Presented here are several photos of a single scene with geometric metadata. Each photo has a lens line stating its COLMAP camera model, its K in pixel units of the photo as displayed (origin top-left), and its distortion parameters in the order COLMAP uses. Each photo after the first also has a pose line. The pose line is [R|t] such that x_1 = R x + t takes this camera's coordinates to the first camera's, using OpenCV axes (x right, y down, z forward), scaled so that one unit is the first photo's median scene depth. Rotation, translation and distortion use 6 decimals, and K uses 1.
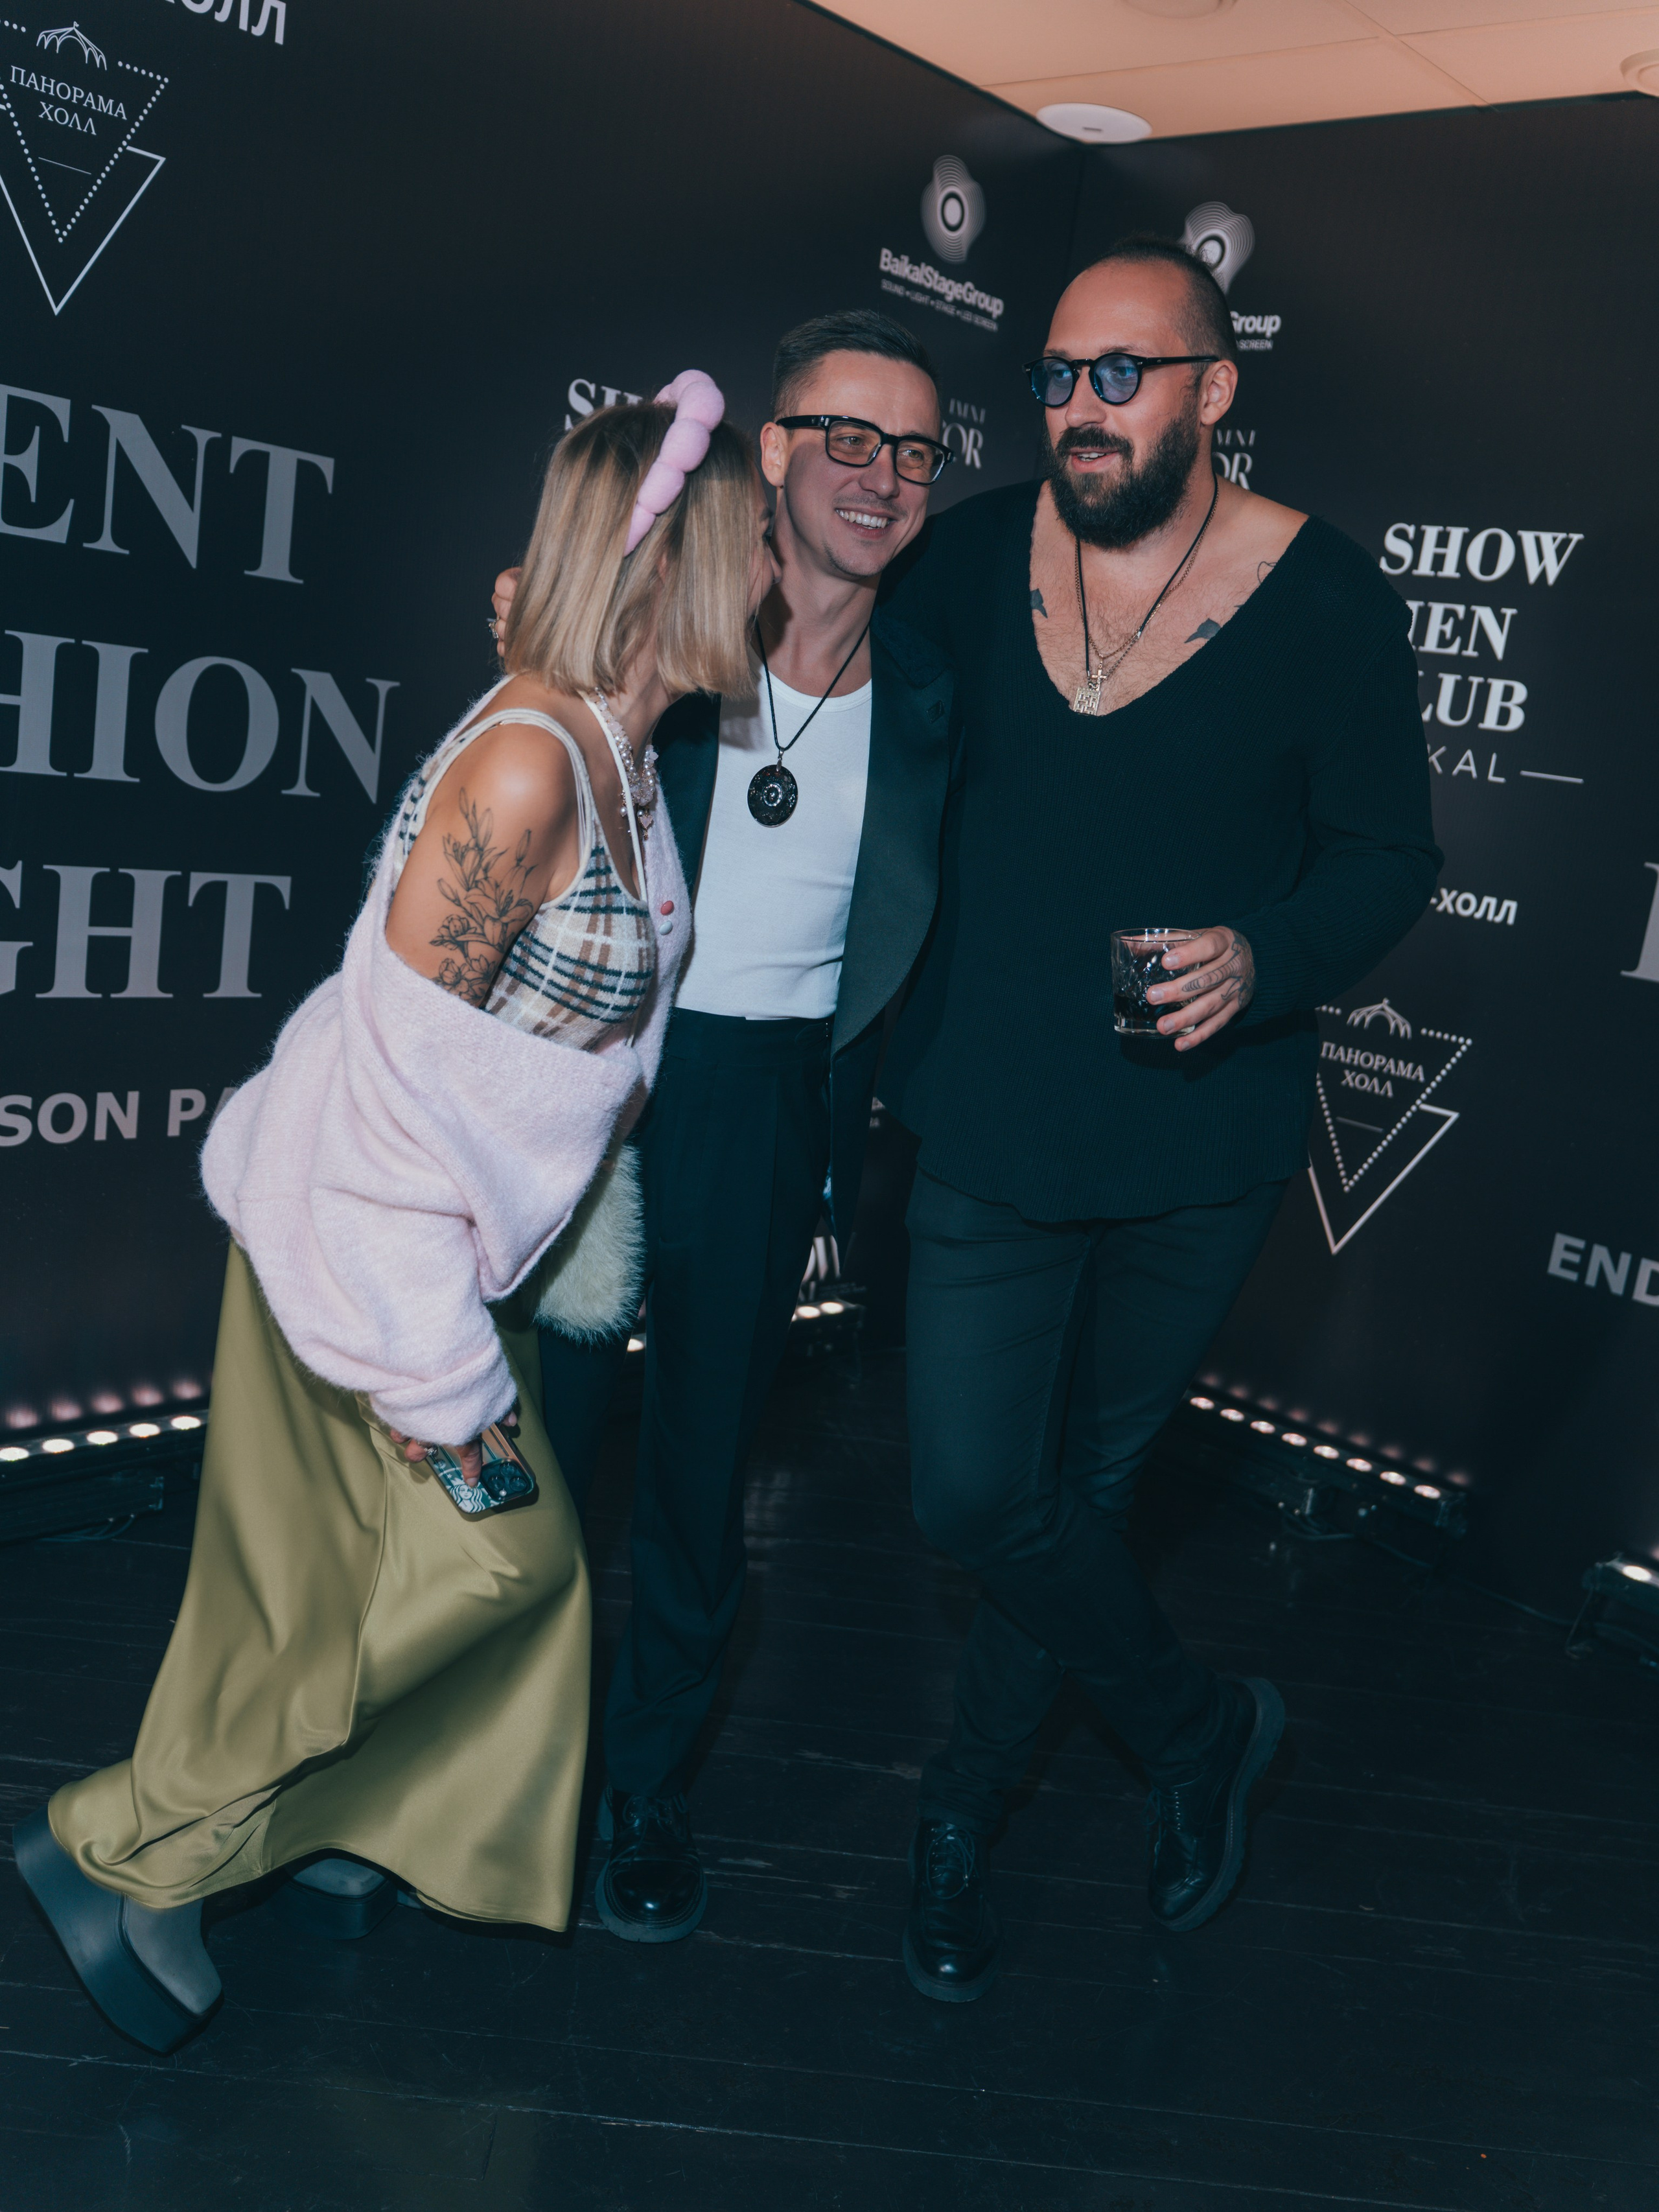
lens RADIAL K [[1980.4, 0, 827.3], [0, 1980.4, 1089.1], [0, 0, 1]] dist [-0.001834, 0.003825]
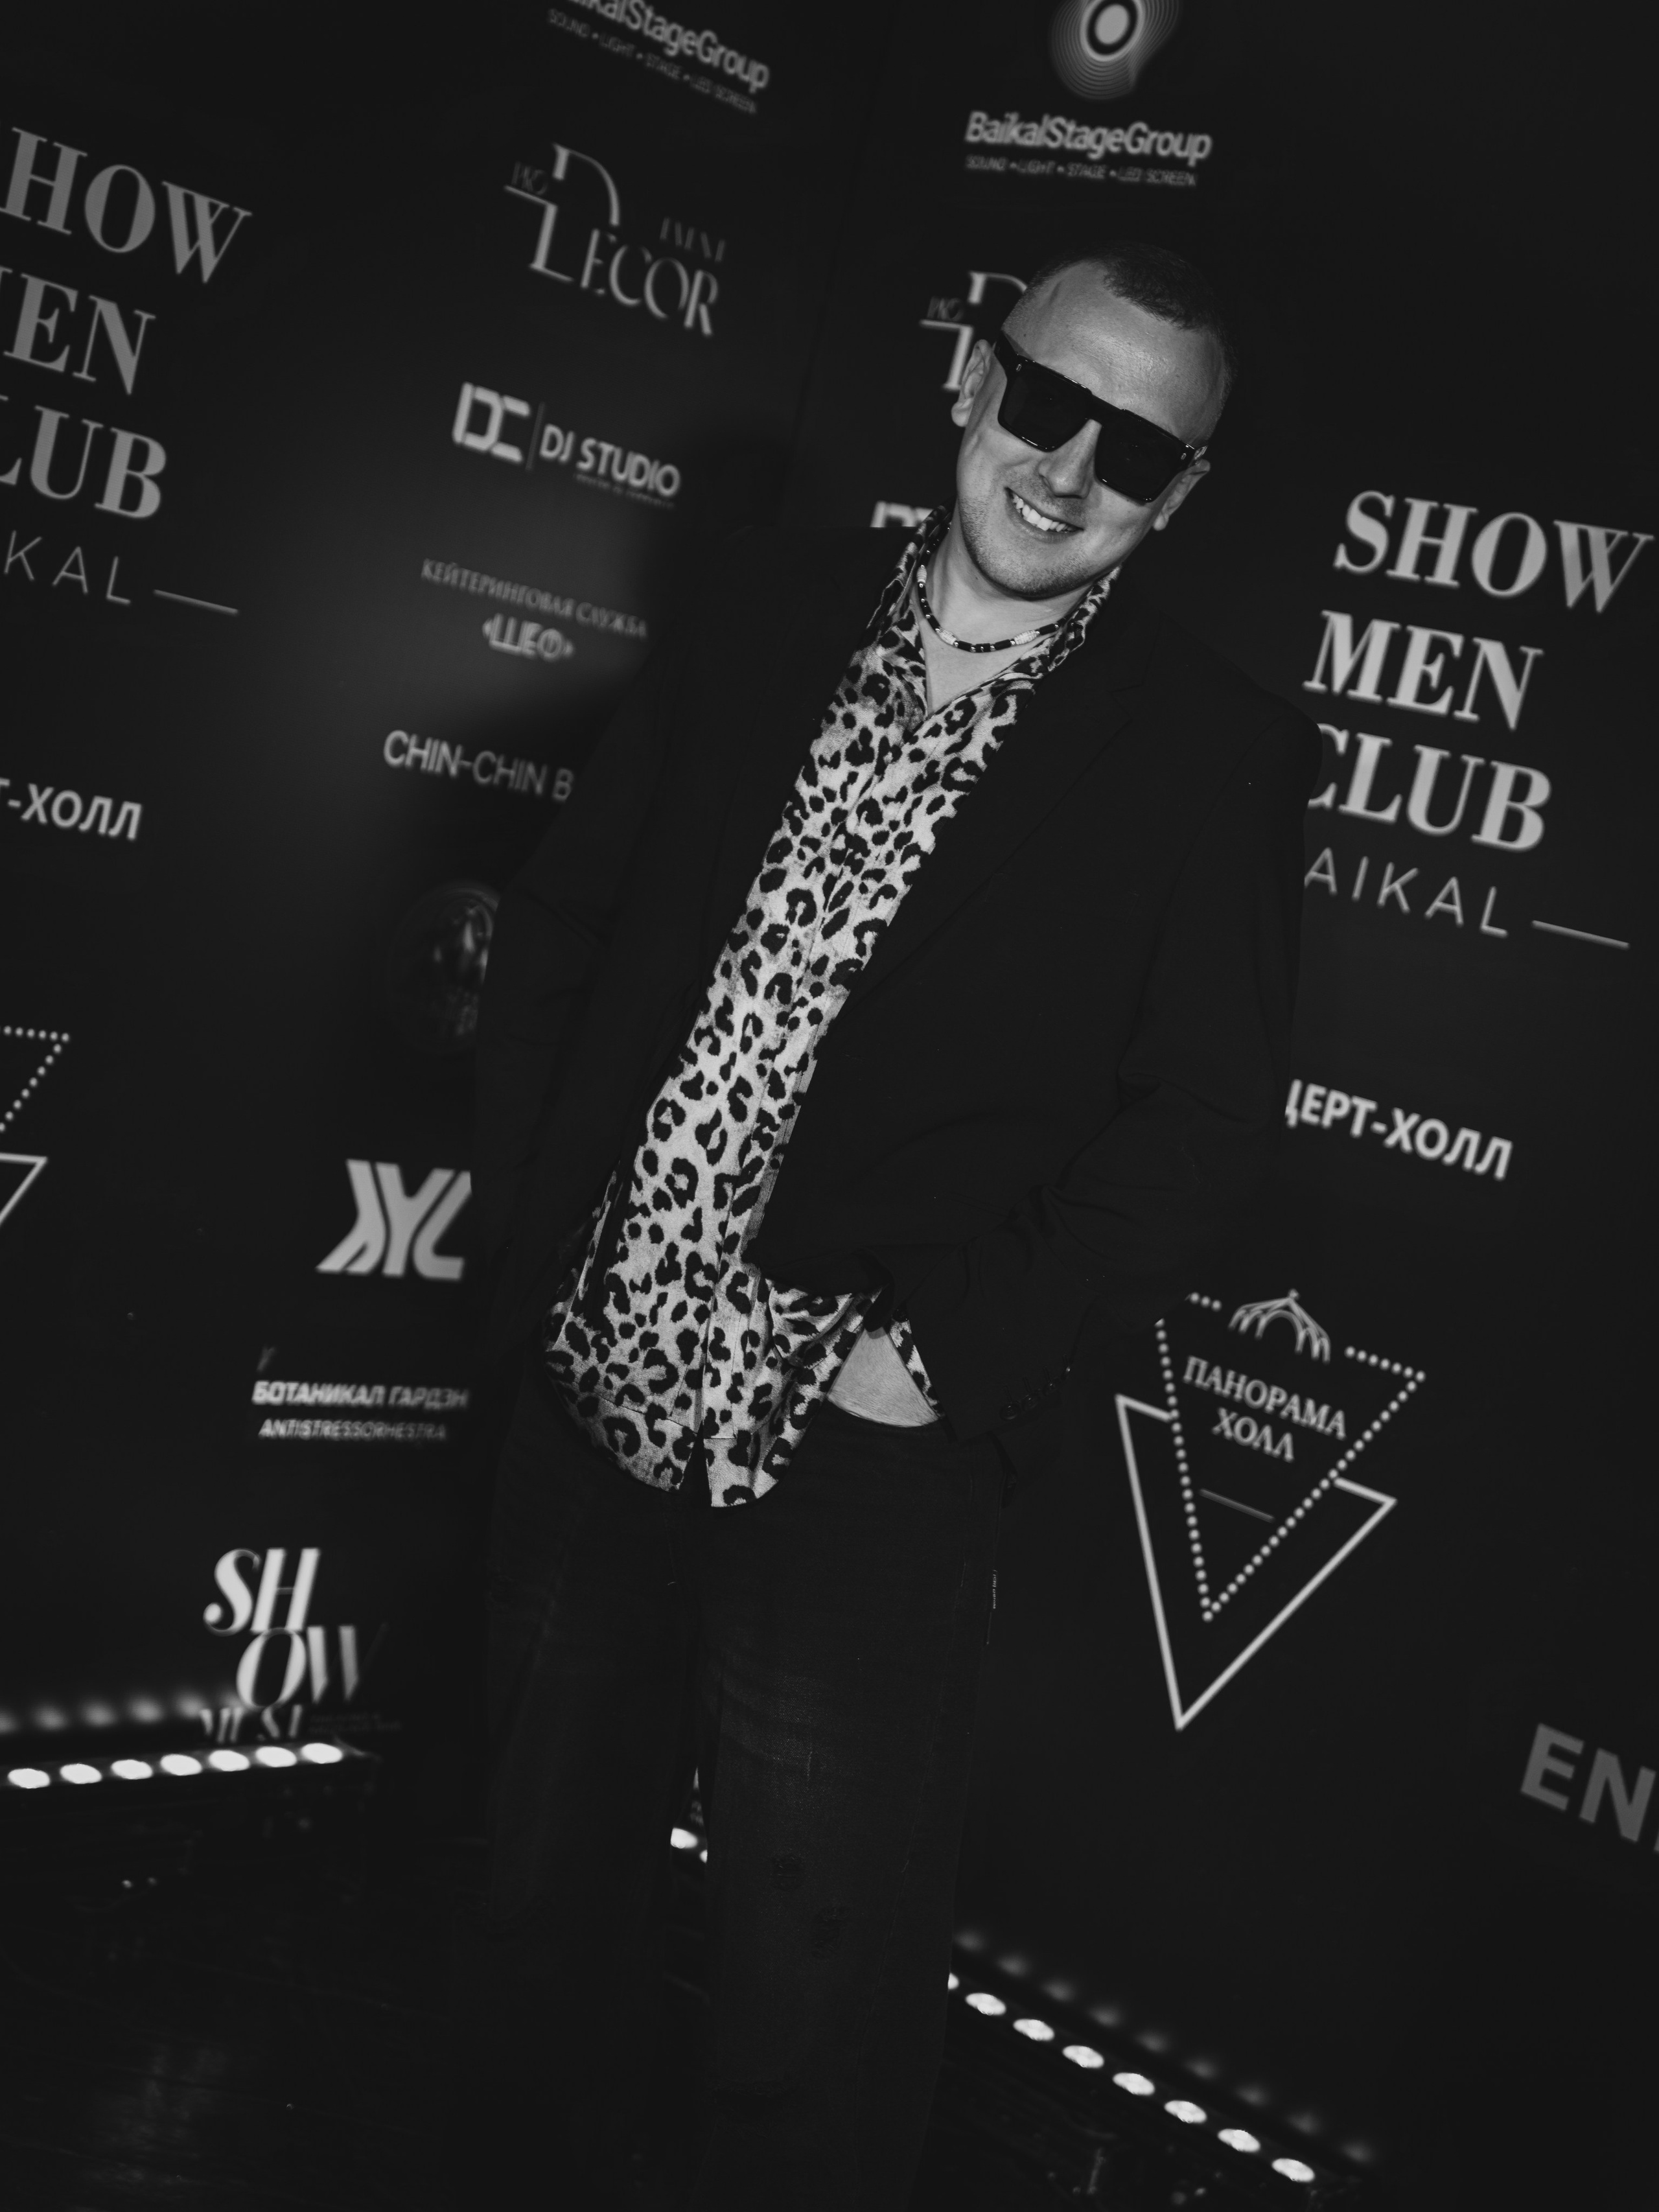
lens RADIAL K [[3381.6, 0, 822.7], [0, 3381.6, 1066.7], [0, 0, 1]] dist [0.004739, 0.007789]
pose [[0.995275, 0.091287, 0.033076, 0.109898], [-0.087511, 0.990959, -0.101691, 0.002249], [-0.042060, 0.098316, 0.994266, 0.018761]]
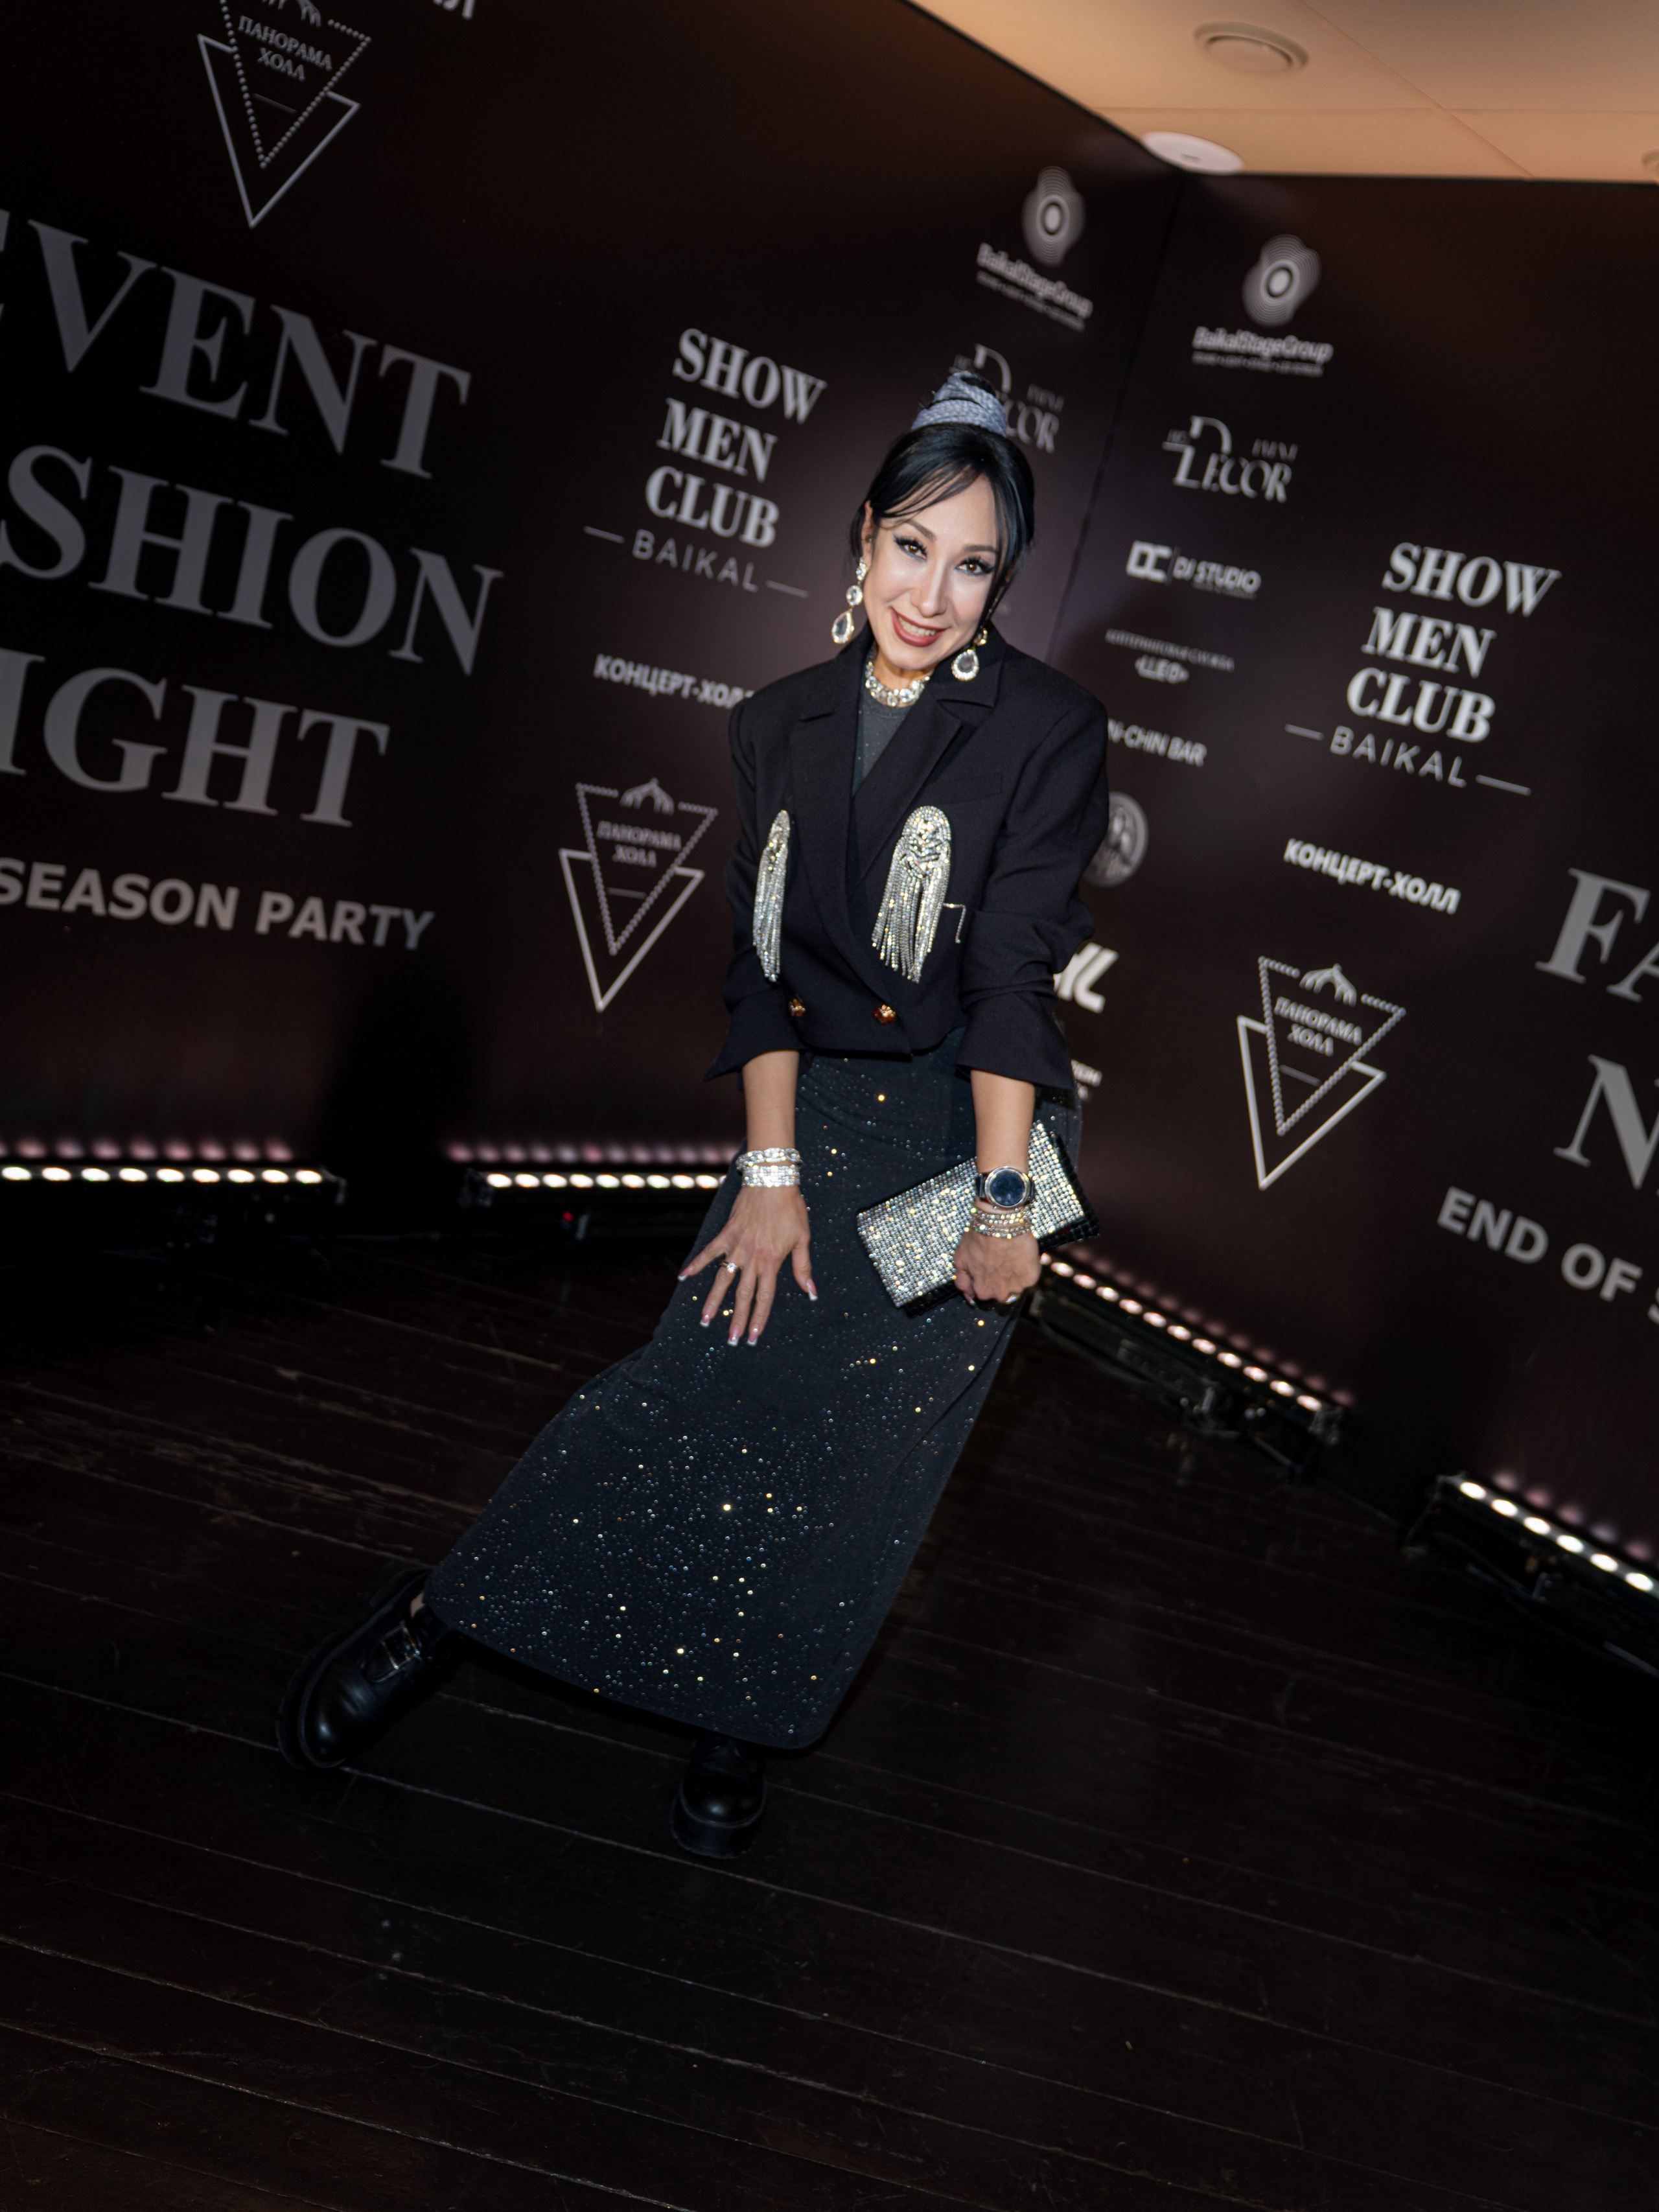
lens RADIAL K [[1980.4, 0, 827.3], [0, 1980.4, 1089.1], [0, 0, 1]] dist [-0.001834, 0.003825]
pose [[0.989663, 0.135162, -0.047933, 0.061727], [-0.134290, 0.990720, 0.020989, 0.039777], [0.050325, -0.014336, 0.998630, -0.138156]]
